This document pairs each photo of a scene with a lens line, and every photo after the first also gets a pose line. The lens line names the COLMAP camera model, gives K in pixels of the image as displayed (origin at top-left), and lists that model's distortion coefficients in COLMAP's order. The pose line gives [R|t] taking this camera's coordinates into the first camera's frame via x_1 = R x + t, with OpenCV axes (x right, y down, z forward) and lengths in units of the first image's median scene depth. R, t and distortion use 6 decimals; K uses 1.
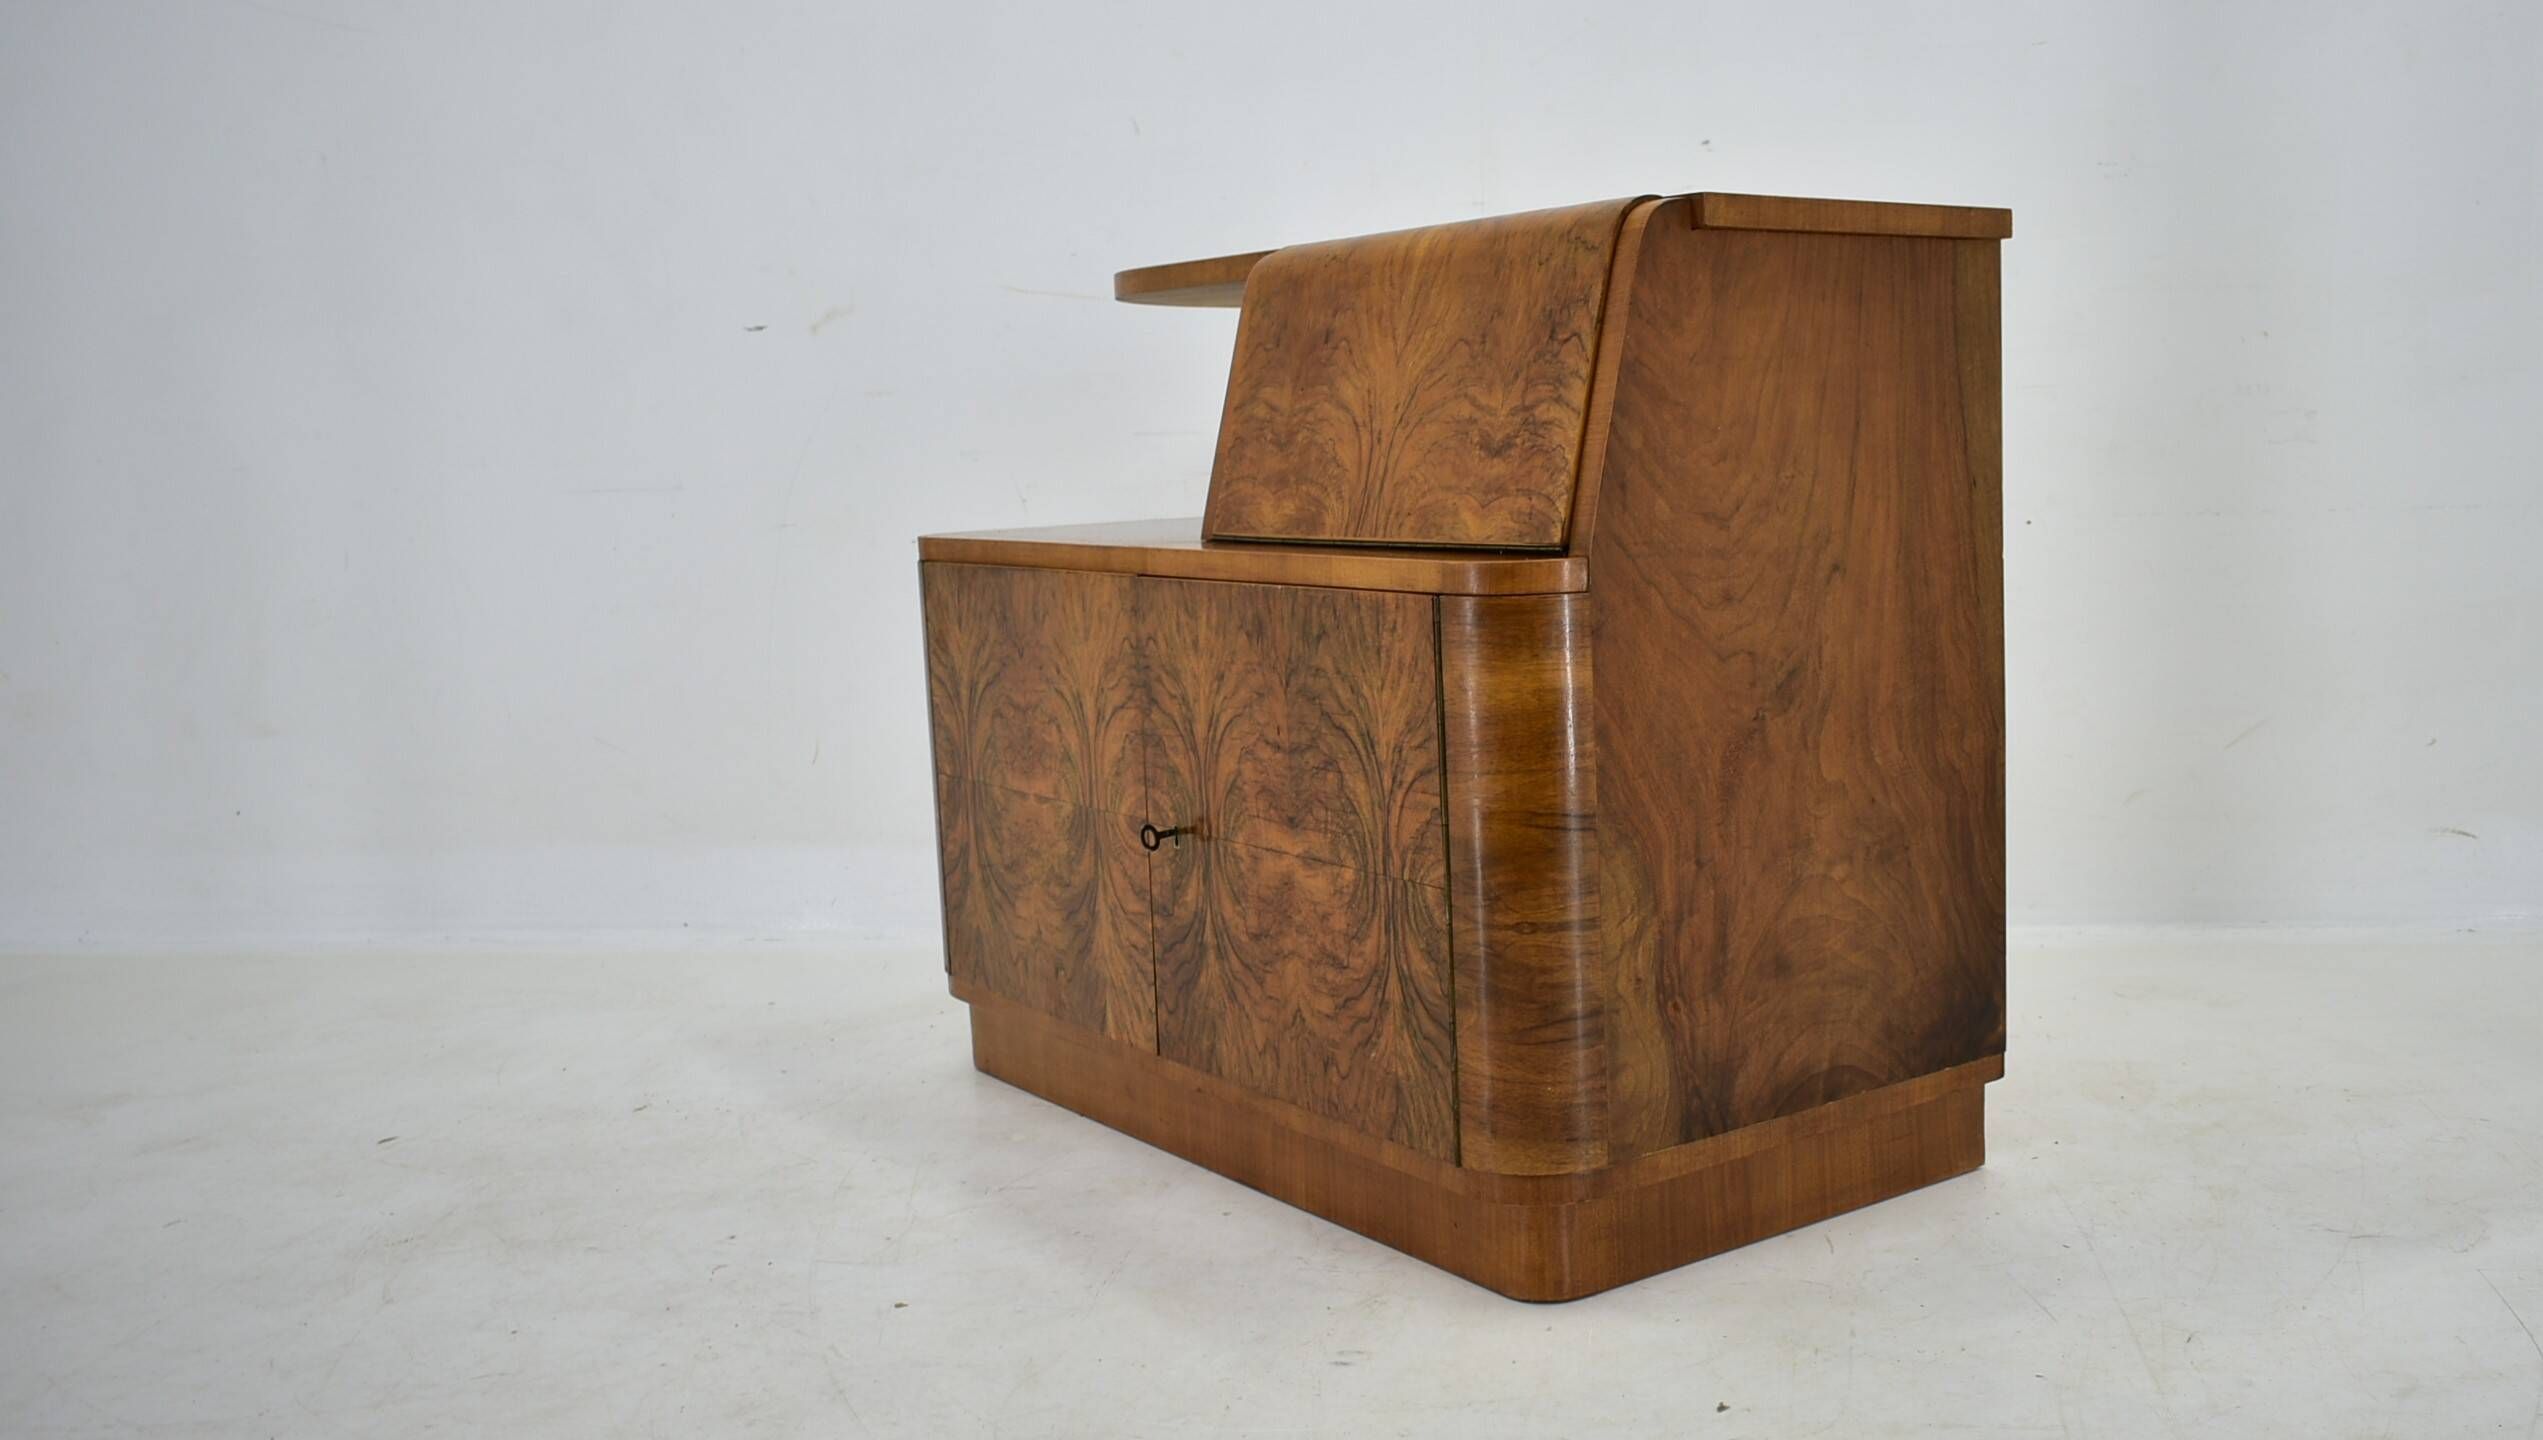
lens RADIAL K [[2328.8, 0, 1509.0], [0, 2328.8, 755.4], [0, 0, 1]] dist [-0.021129, 0.000000]
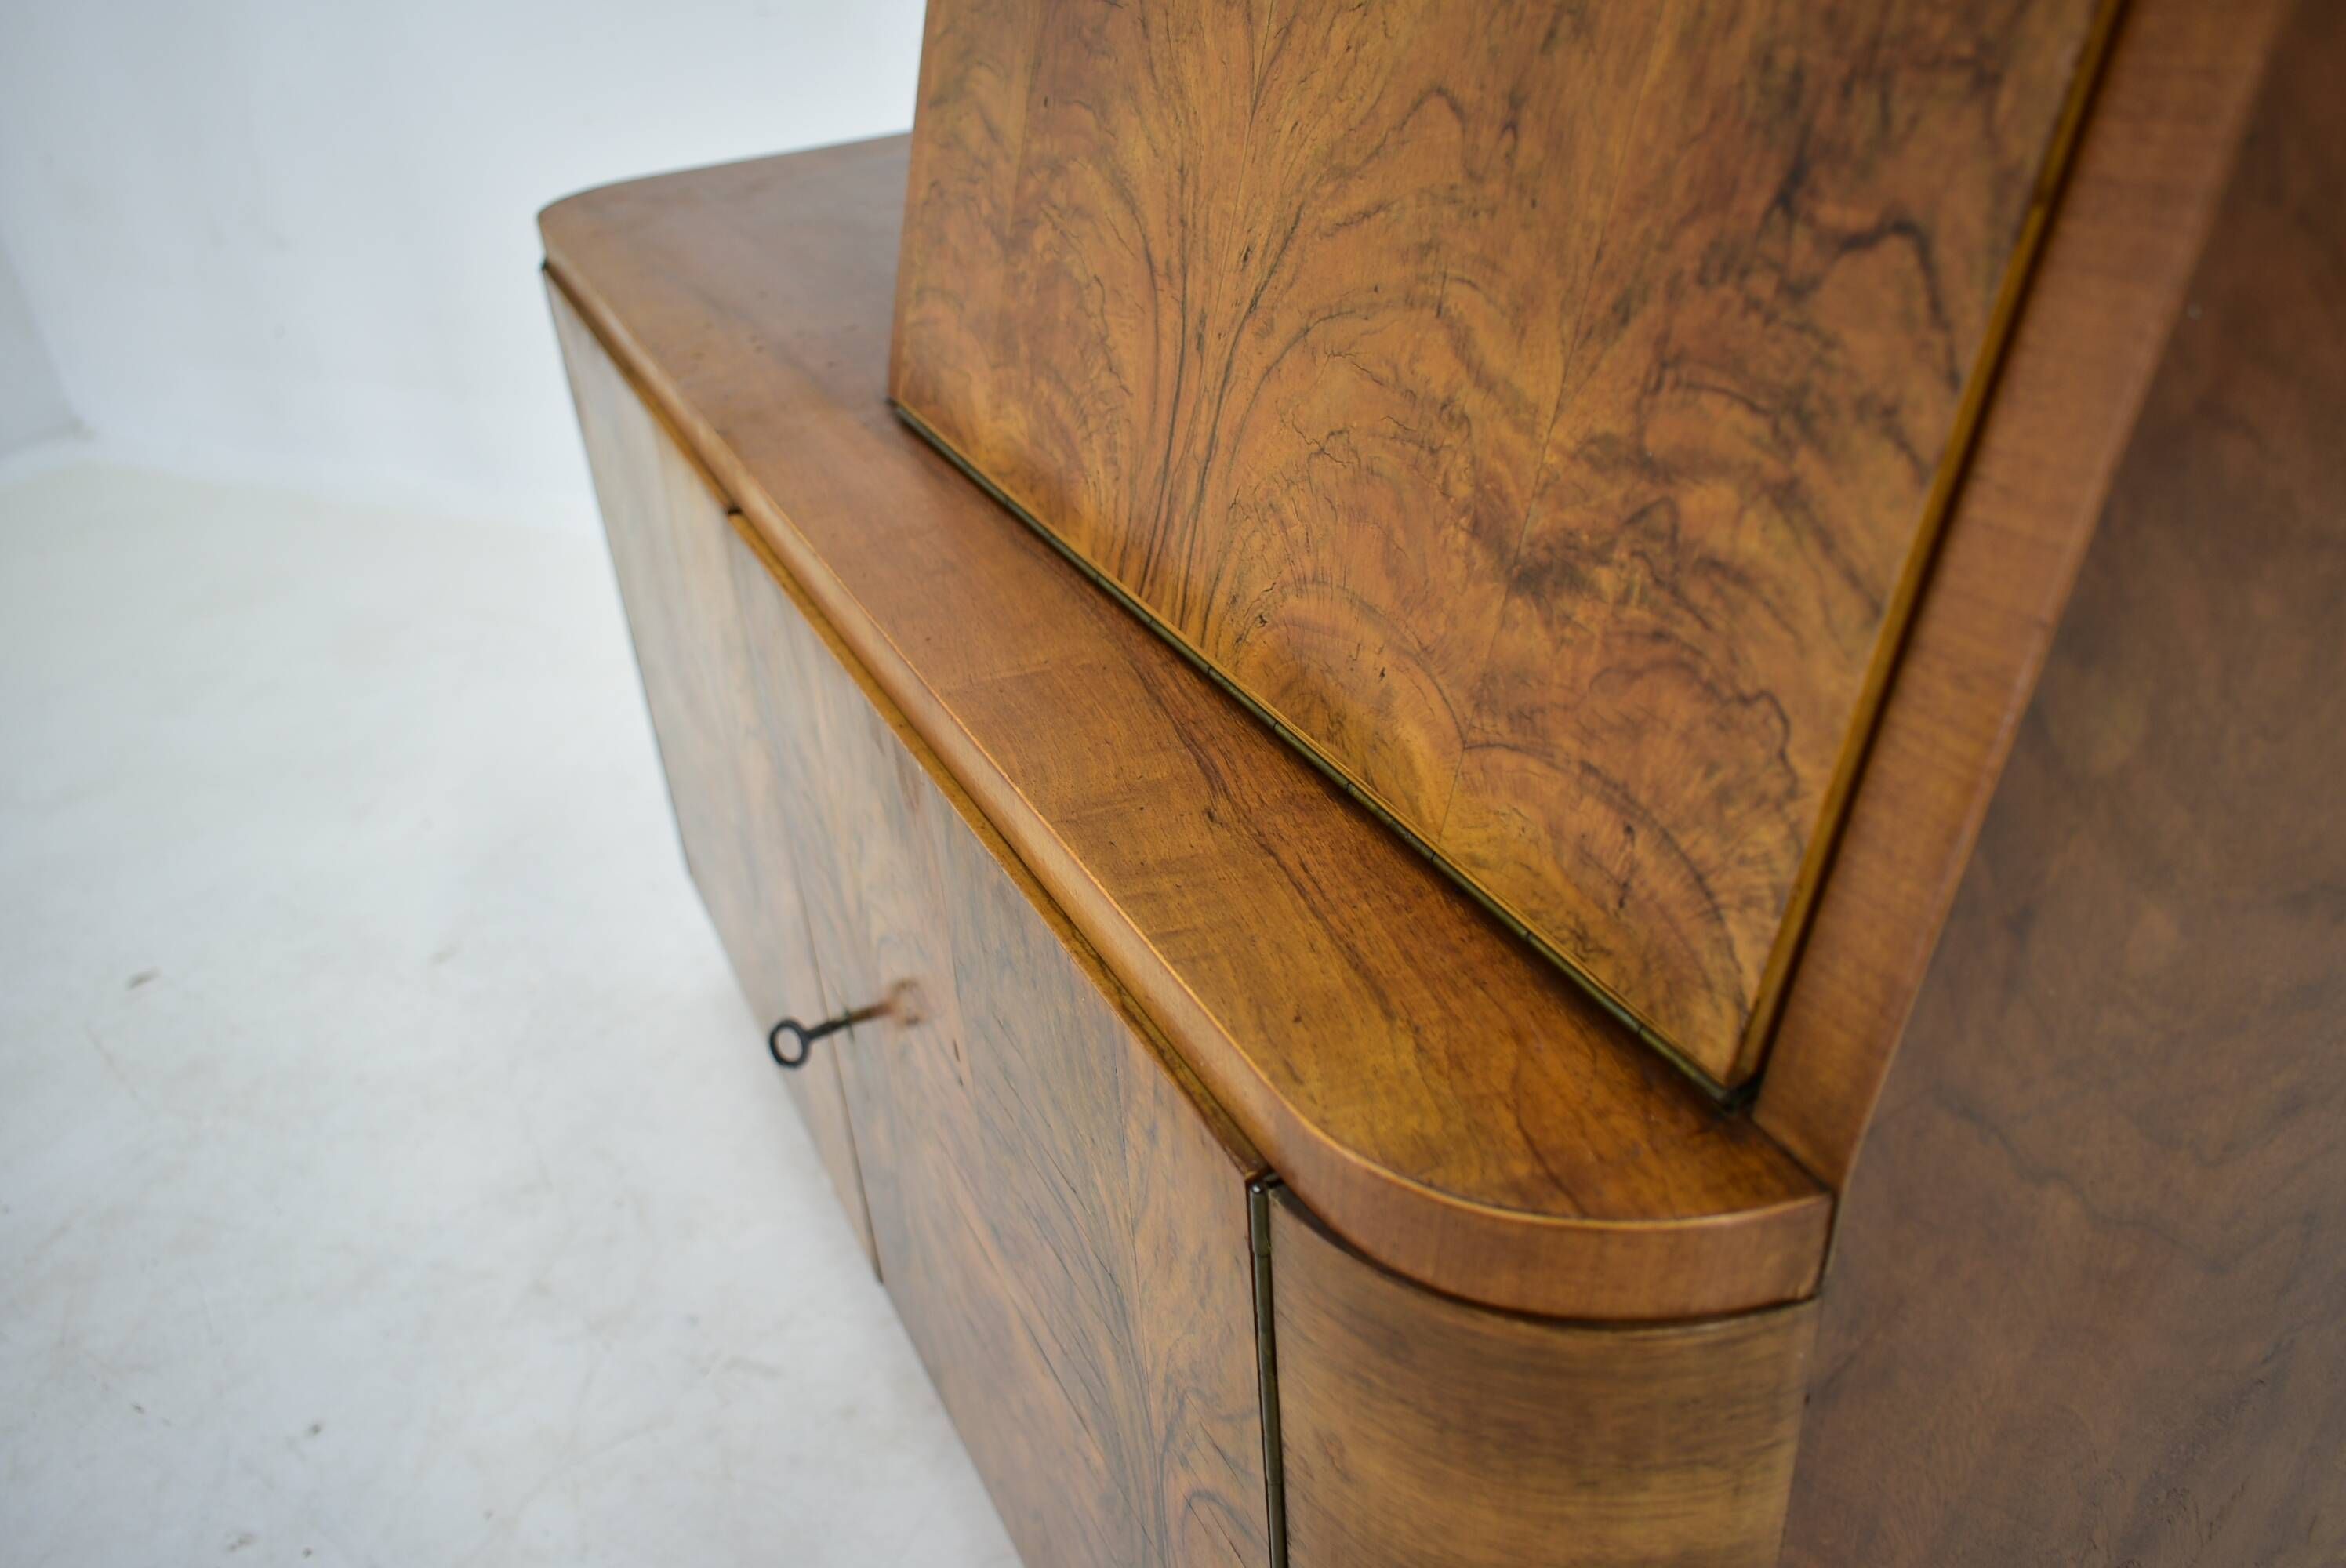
lens RADIAL K [[1822.1, 0, 1167.0], [0, 1822.1, 786.0], [0, 0, 1]] dist [-0.019492, 0.007714]
pose [[0.976068, 0.084301, -0.200460, -0.001200], [0.004231, 0.914267, 0.405089, -0.184860], [0.217423, -0.396243, 0.892031, 0.735900]]
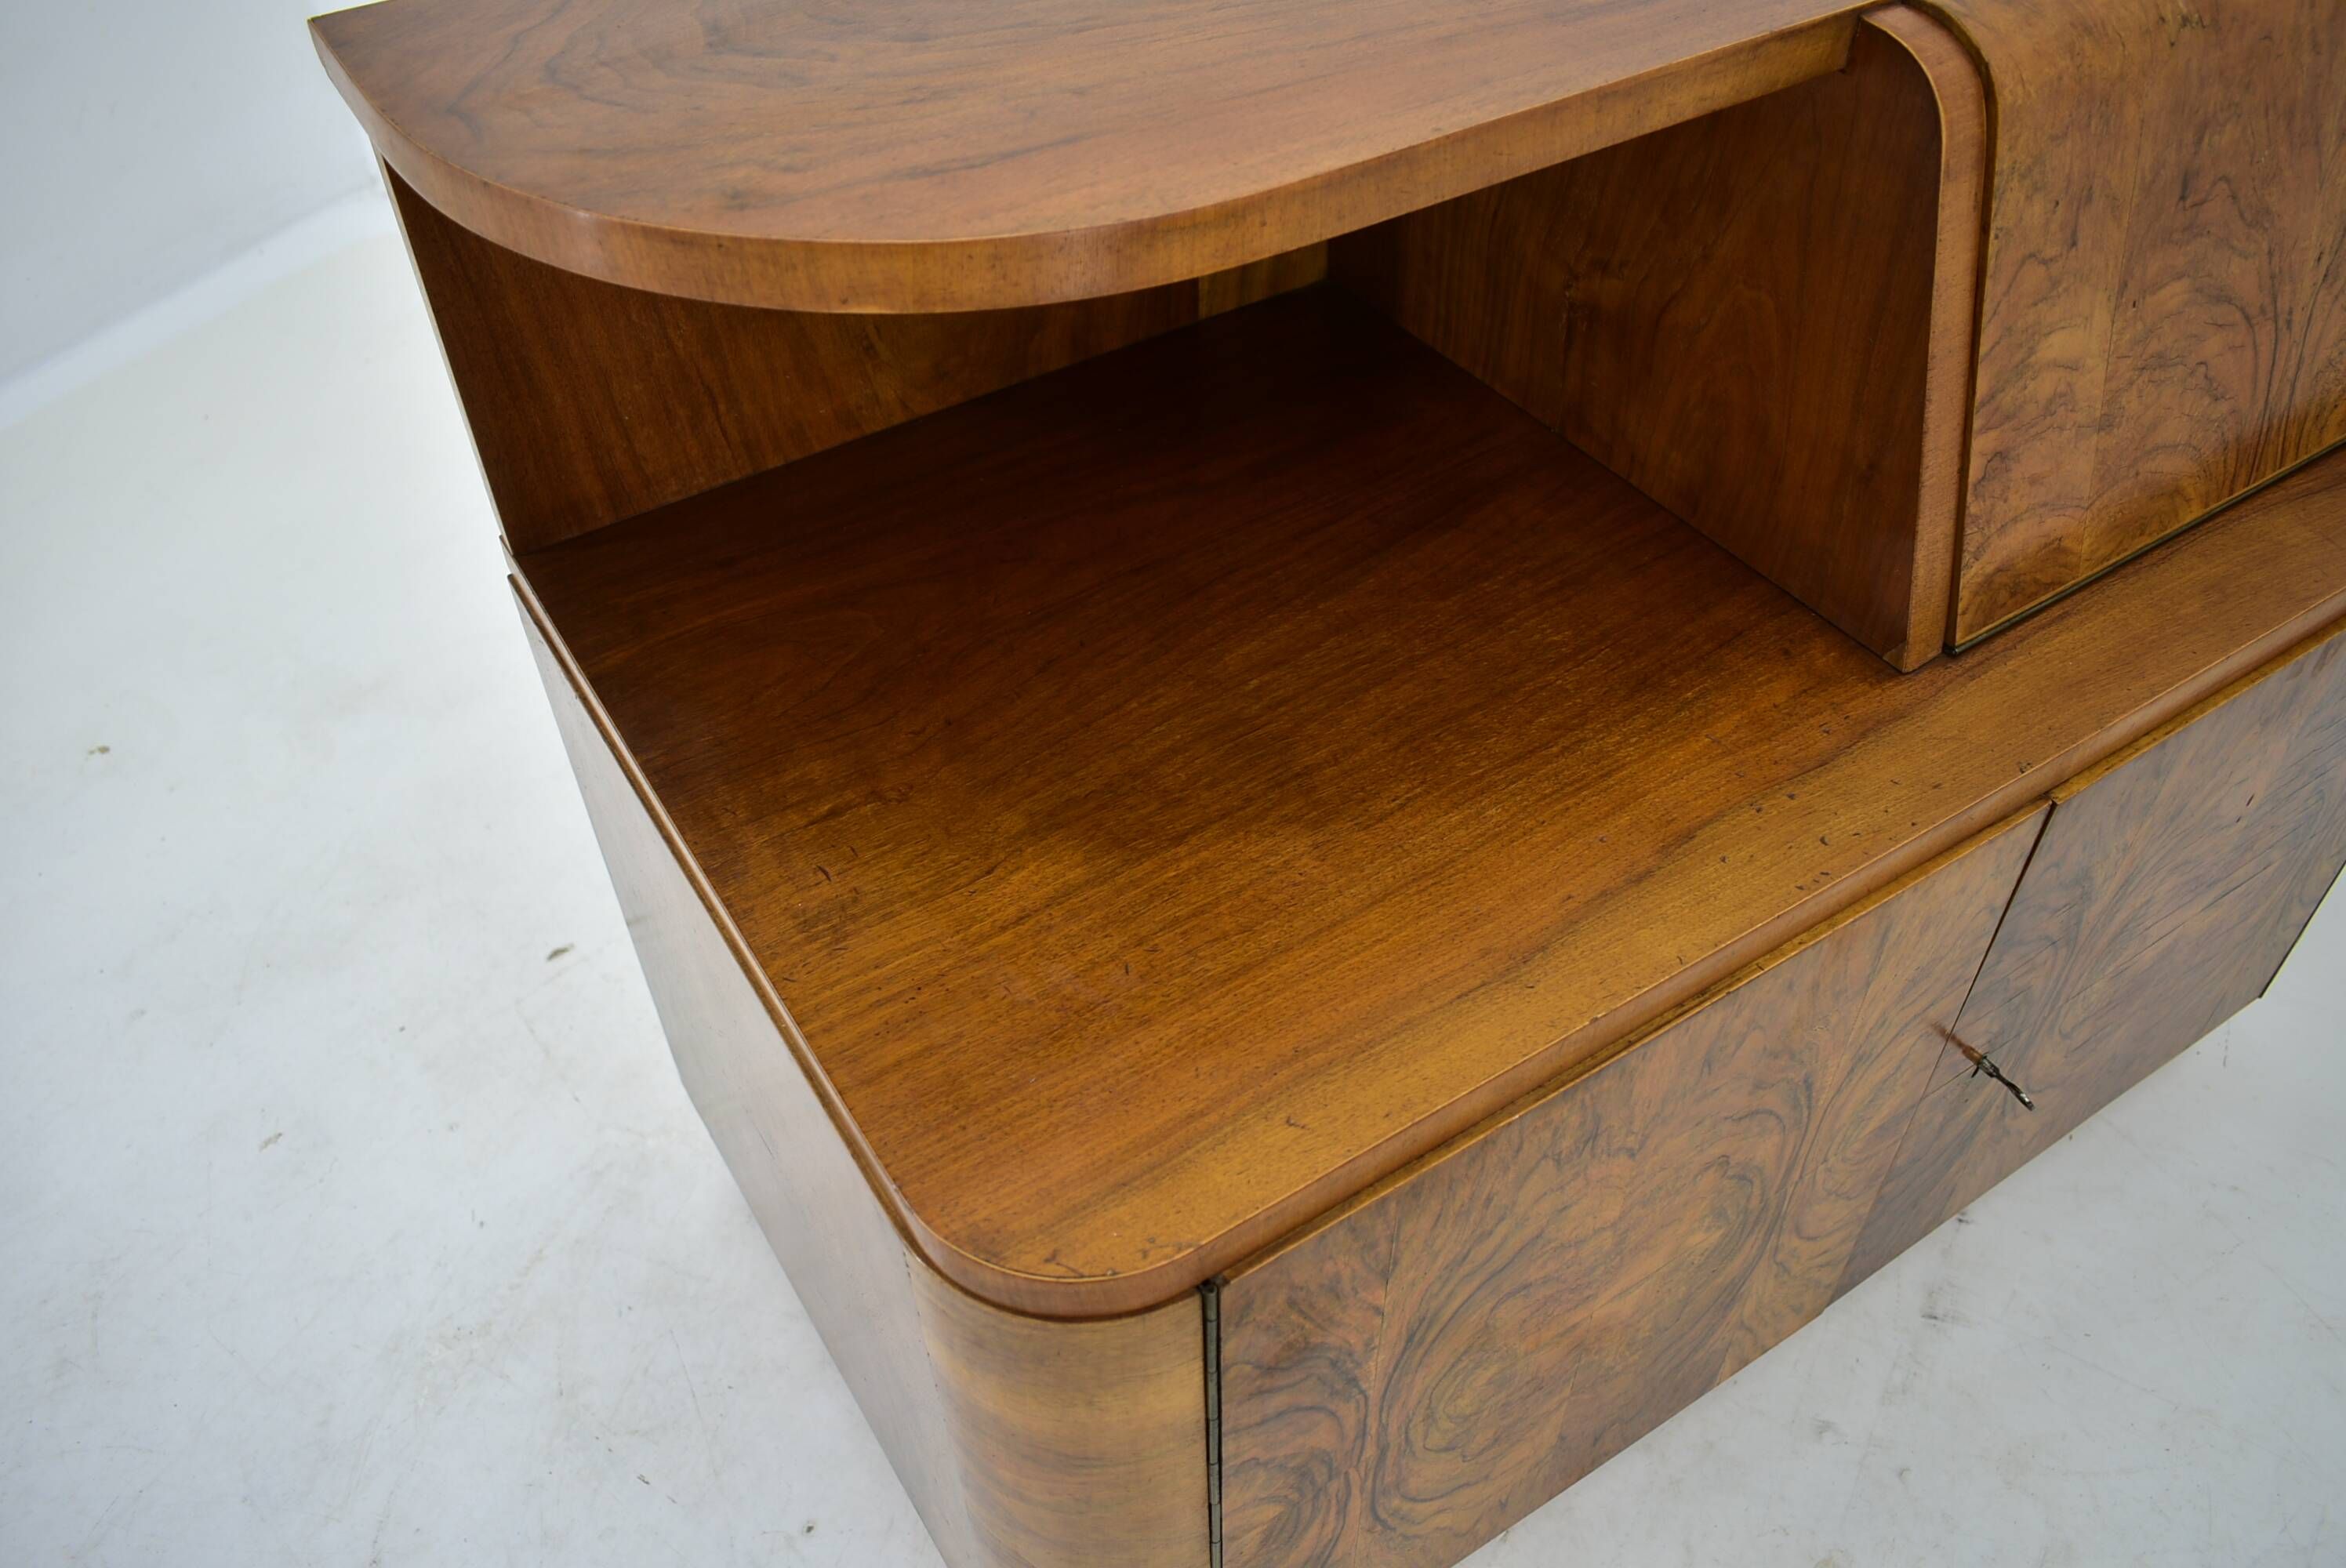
lens RADIAL K [[1822.1, 0, 1160.1], [0, 1822.1, 786.4], [0, 0, 1]] dist [-0.019492, 0.007714]
pose [[0.110781, -0.672904, 0.731387, -0.500629], [0.155713, 0.738580, 0.655937, -0.393777], [-0.981571, 0.041222, 0.186601, 1.202734]]
